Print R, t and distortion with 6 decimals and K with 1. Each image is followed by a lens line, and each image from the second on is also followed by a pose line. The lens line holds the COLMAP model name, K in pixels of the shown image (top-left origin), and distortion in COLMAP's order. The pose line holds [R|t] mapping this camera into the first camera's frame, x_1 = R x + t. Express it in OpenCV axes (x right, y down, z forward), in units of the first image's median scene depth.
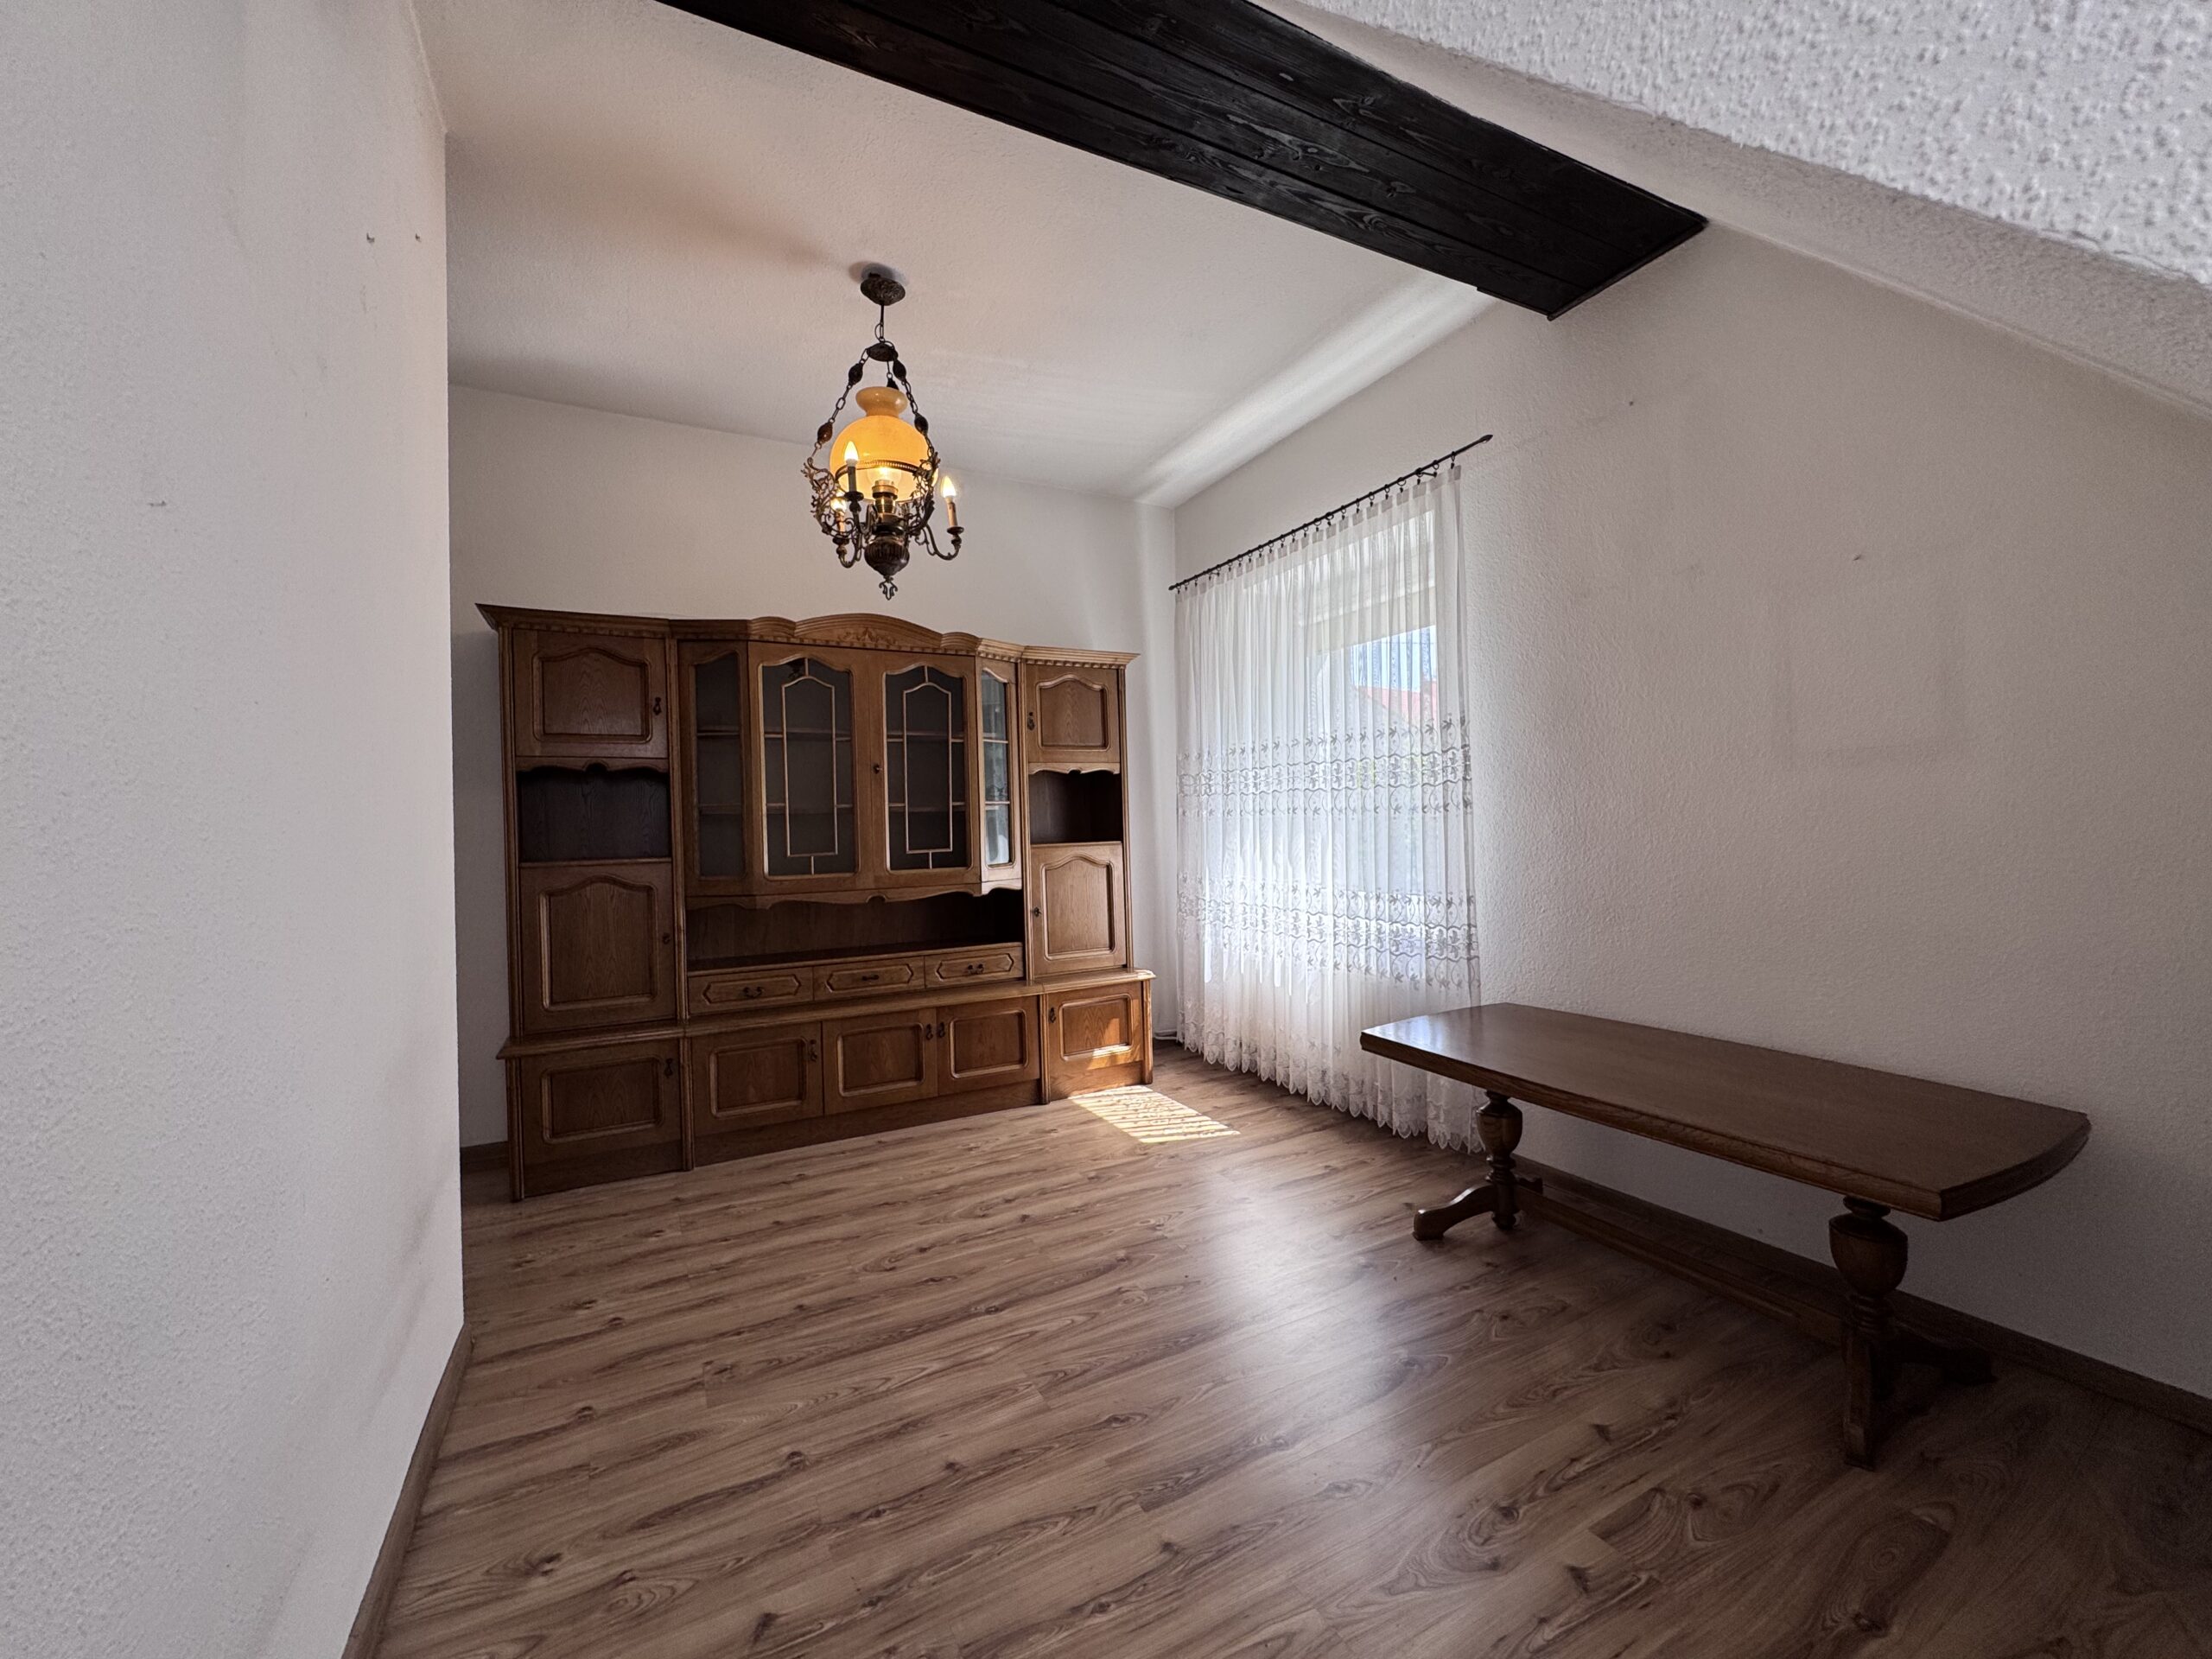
lens RADIAL K [[886.2, 0, 1108.1], [0, 886.2, 827.1], [0, 0, 1]] dist [-0.005723, 0.001087]
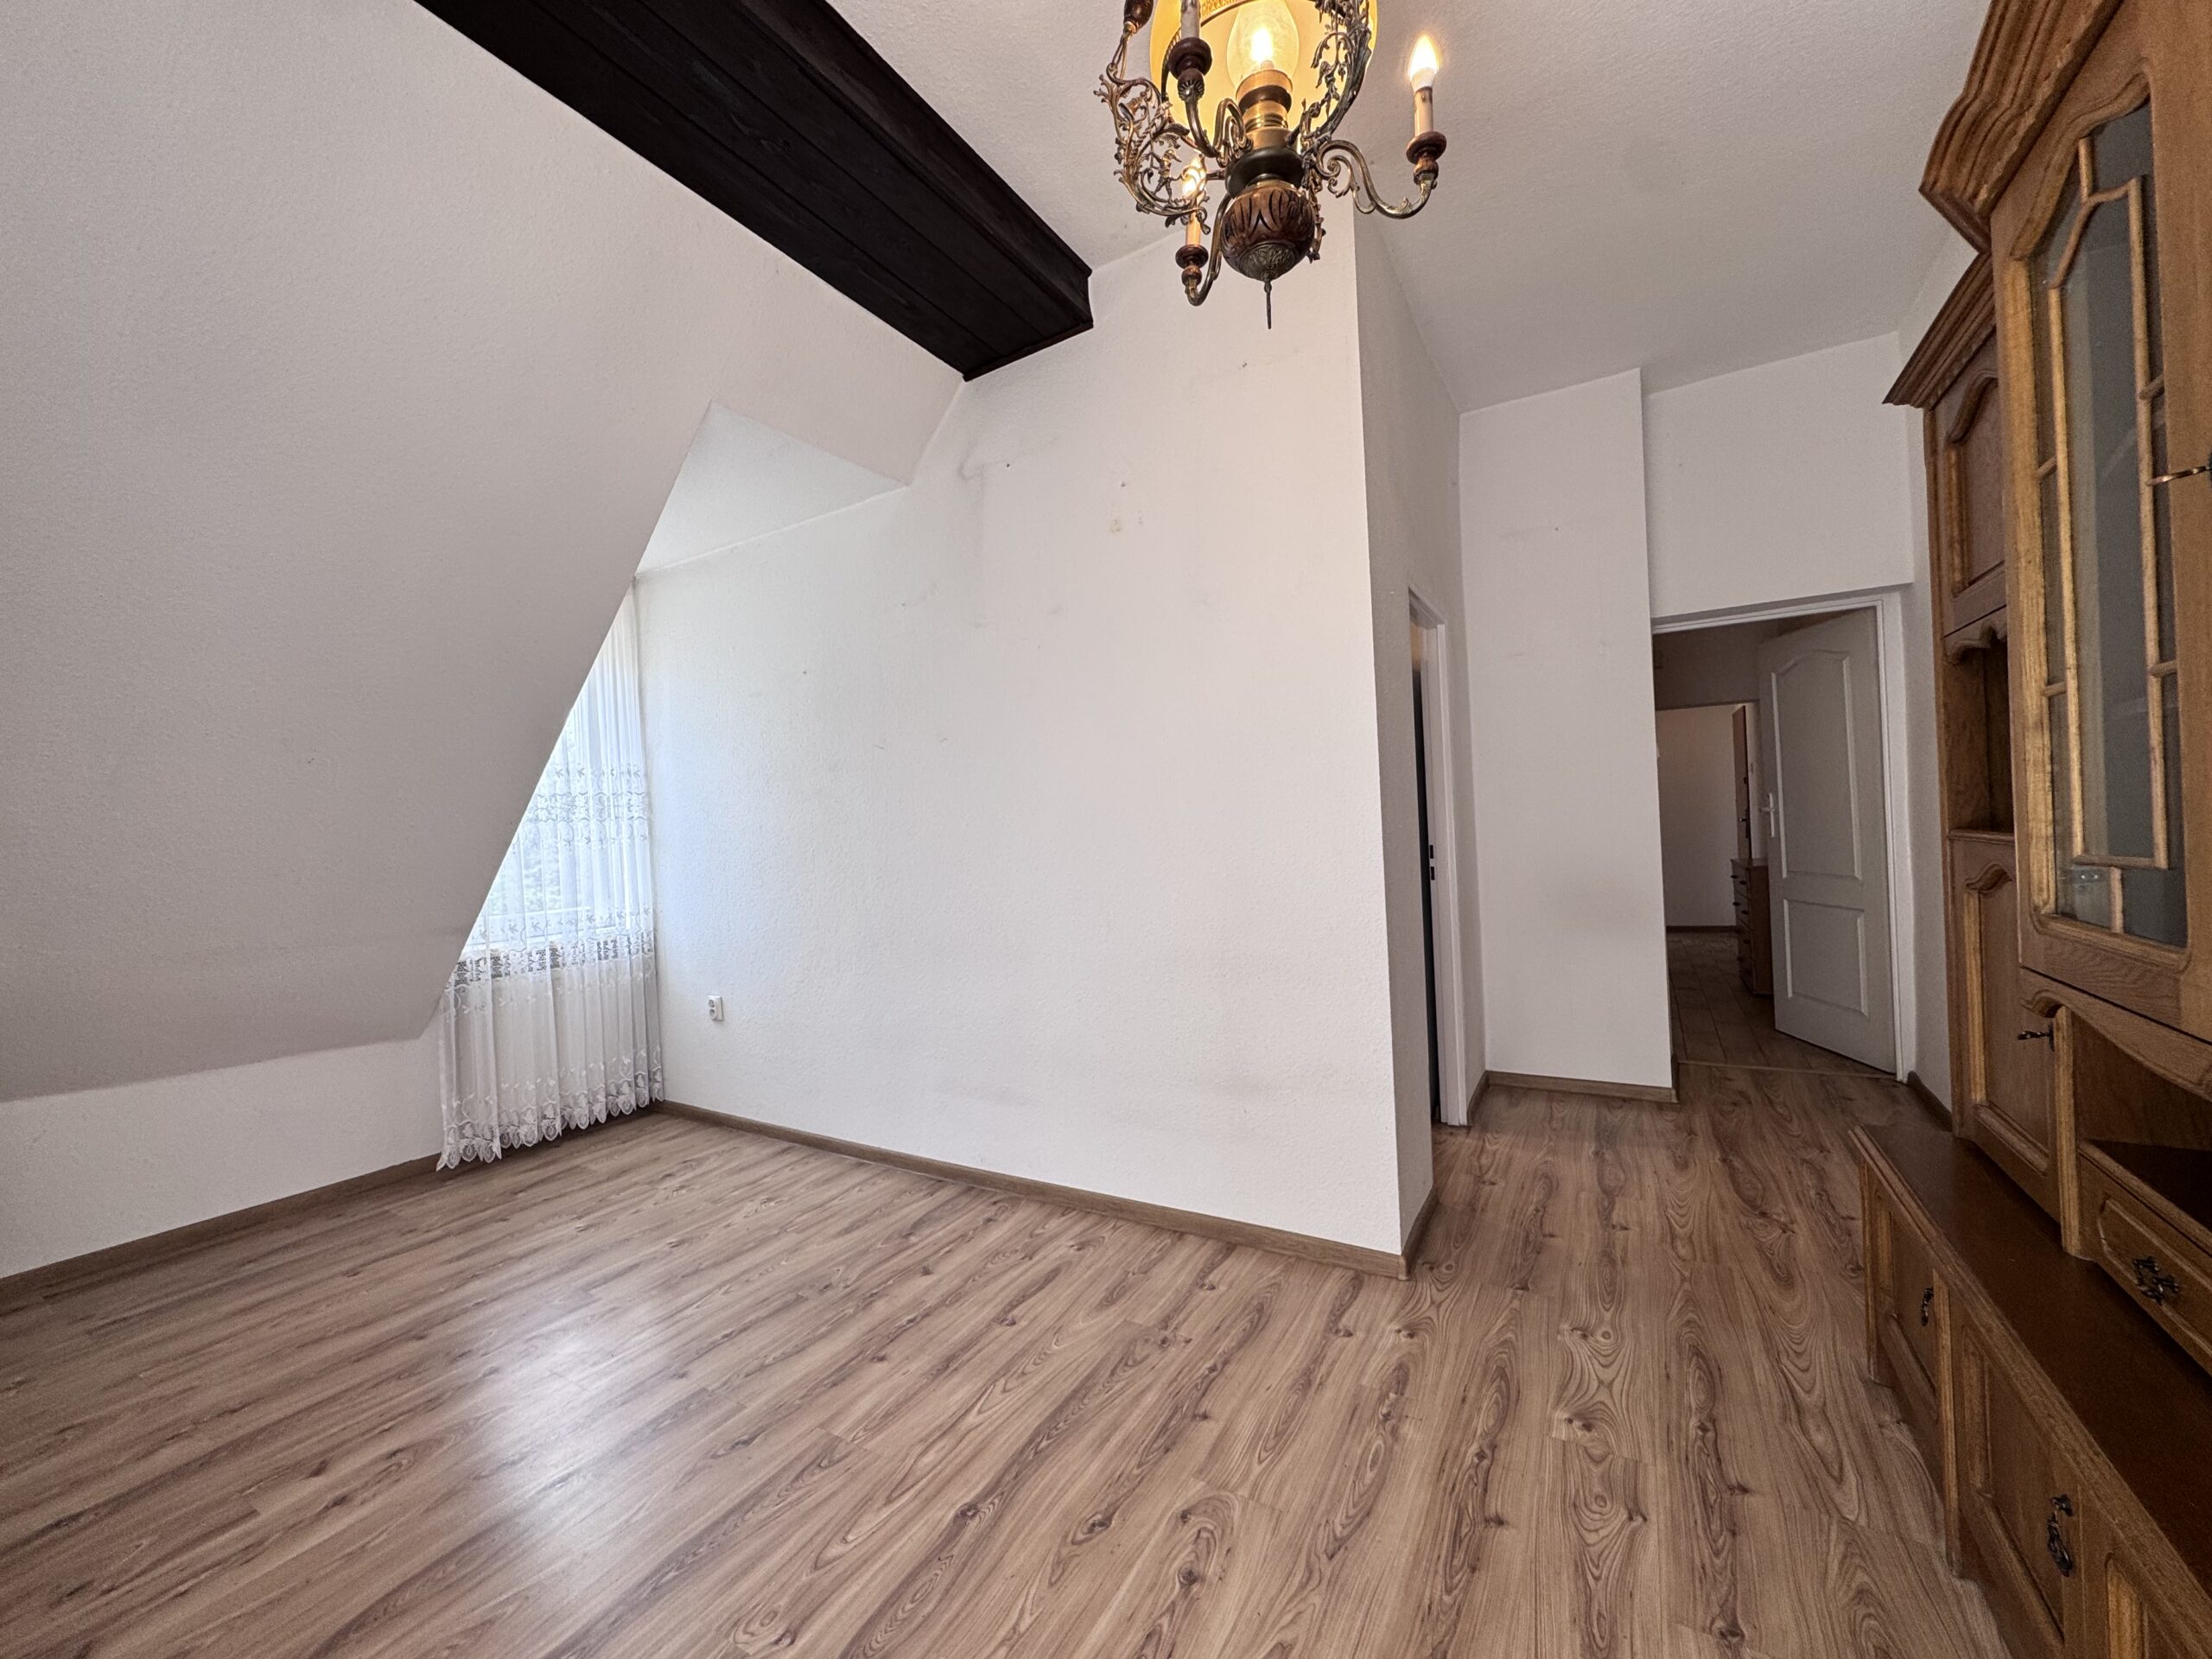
lens RADIAL K [[886.2, 0, 1109.5], [0, 886.2, 827.4], [0, 0, 1]] dist [-0.005723, 0.001087]
pose [[-0.851937, 0.062040, -0.519956, 0.078679], [0.063622, 0.997864, 0.014819, -0.003307], [0.519765, -0.020456, -0.854064, 1.223720]]
